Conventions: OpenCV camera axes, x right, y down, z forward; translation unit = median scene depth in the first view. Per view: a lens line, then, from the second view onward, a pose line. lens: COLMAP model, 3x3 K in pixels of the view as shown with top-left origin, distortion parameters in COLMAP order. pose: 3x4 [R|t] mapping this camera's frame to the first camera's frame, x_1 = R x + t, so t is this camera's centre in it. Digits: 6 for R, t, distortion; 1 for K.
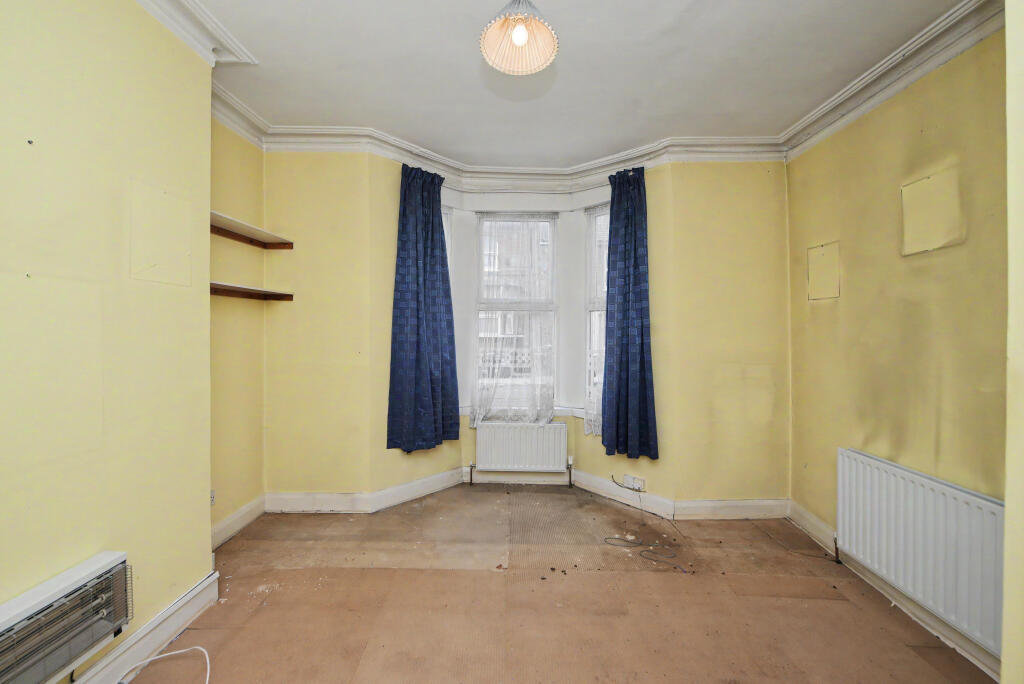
lens RADIAL K [[414.8, 0, 511.1], [0, 414.8, 331.8], [0, 0, 1]] dist [0.000860, 0.000086]
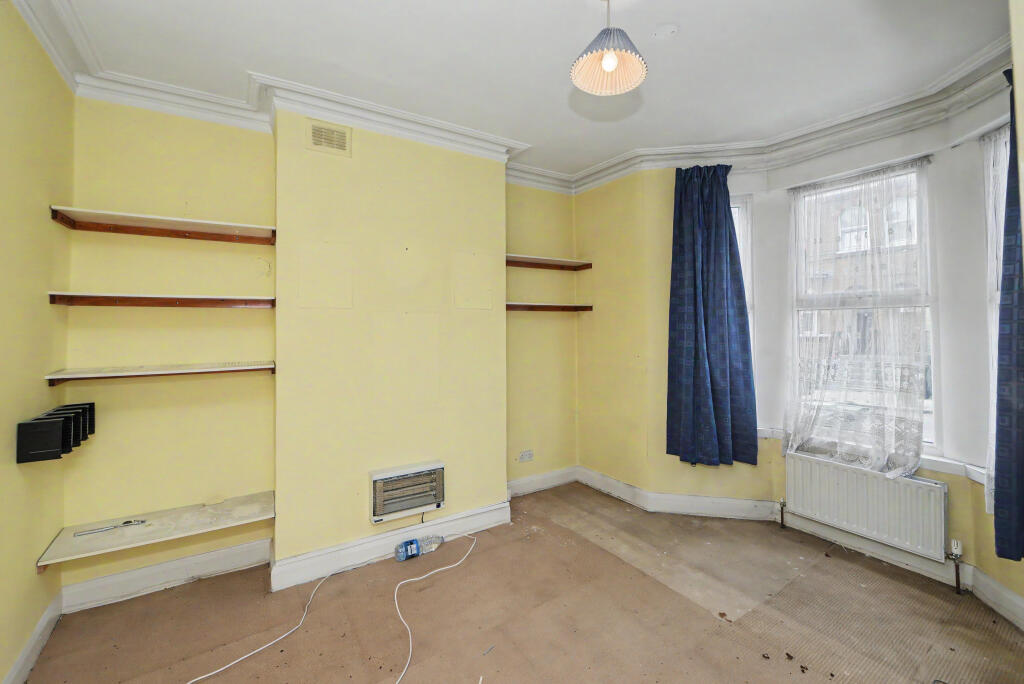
lens RADIAL K [[442.7, 0, 511.1], [0, 442.7, 314.3], [0, 0, 1]] dist [-0.002885, -0.000642]
pose [[0.541136, -0.029474, -0.840418, 0.406990], [0.003708, 0.999460, -0.032664, -0.021989], [0.840927, 0.014559, 0.540953, 0.097948]]
